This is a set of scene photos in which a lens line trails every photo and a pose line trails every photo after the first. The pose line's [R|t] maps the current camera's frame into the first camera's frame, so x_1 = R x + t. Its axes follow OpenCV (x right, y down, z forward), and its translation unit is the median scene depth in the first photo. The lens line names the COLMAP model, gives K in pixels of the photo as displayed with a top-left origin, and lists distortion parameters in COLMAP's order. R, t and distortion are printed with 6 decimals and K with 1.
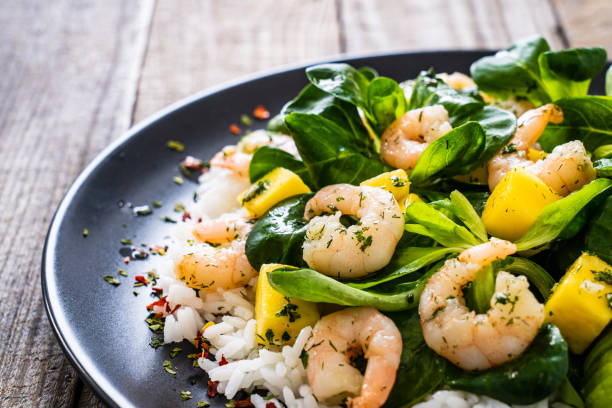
lens RADIAL K [[1548.2, 0, 306.0], [0, 1548.2, 204.0], [0, 0, 1]] dist [0.092362, -0.252672]
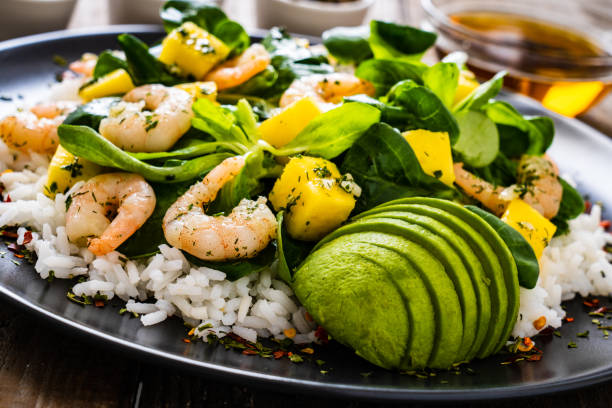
lens RADIAL K [[1548.2, 0, 306.0], [0, 1548.2, 204.0], [0, 0, 1]] dist [0.092362, -0.252672]
pose [[0.976907, 0.196684, -0.083476, 0.251345], [-0.204828, 0.973271, -0.103872, 0.175986], [0.060815, 0.118572, 0.991081, -0.100517]]
